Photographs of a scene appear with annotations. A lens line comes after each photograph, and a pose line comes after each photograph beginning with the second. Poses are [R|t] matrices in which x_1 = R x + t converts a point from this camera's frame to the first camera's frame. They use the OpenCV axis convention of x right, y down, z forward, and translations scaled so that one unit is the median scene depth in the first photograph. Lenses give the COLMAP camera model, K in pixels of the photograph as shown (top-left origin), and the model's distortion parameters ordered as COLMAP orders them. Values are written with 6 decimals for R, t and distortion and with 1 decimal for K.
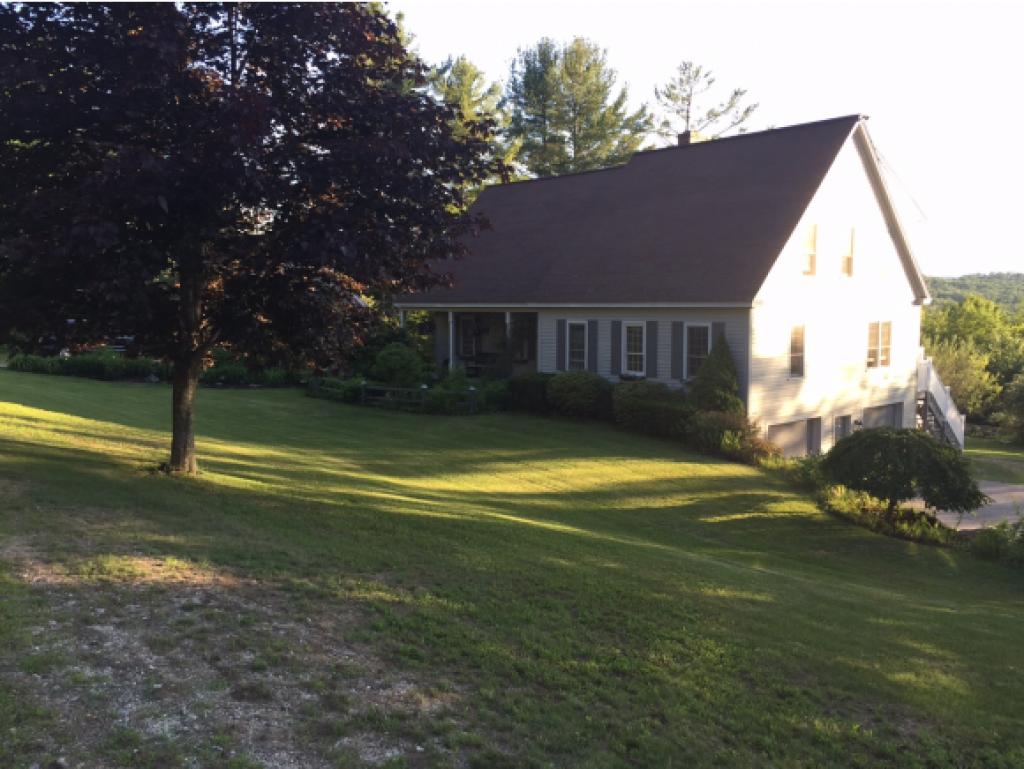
lens RADIAL K [[886.6, 0, 512.2], [0, 886.6, 383.6], [0, 0, 1]] dist [0.079456, -0.104301]
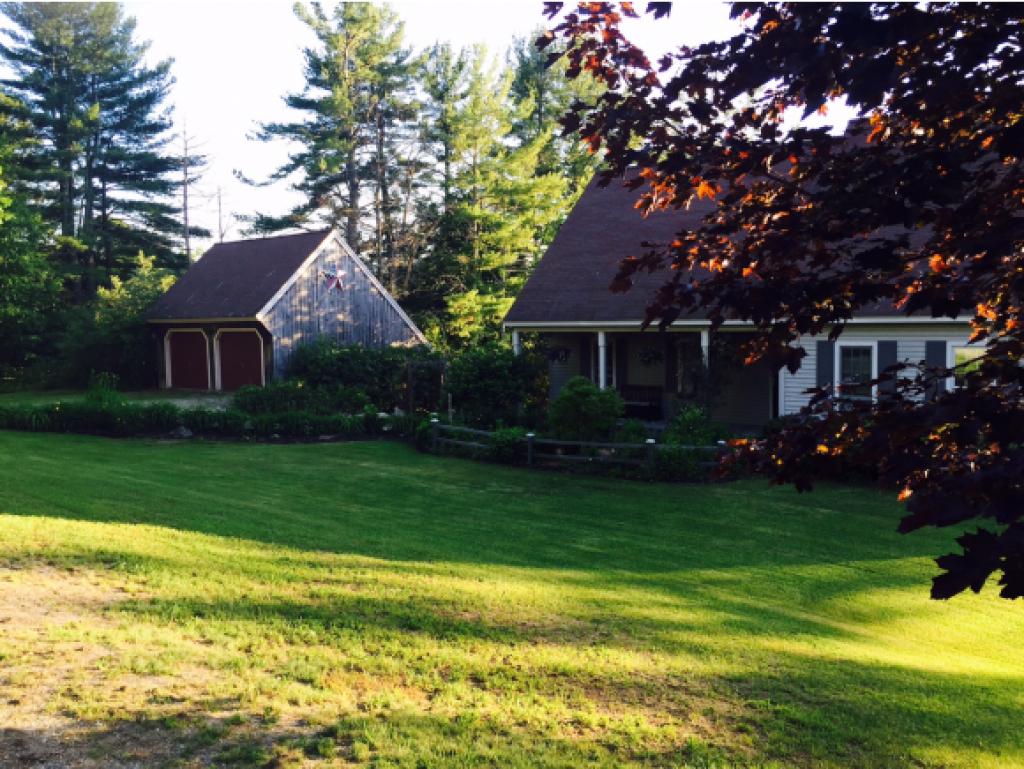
lens RADIAL K [[886.6, 0, 512.3], [0, 886.6, 385.7], [0, 0, 1]] dist [0.079456, -0.104301]
pose [[0.991802, -0.021235, 0.126005, -0.247796], [0.023623, 0.999568, -0.017490, -0.025829], [-0.125579, 0.020323, 0.991875, 0.280708]]
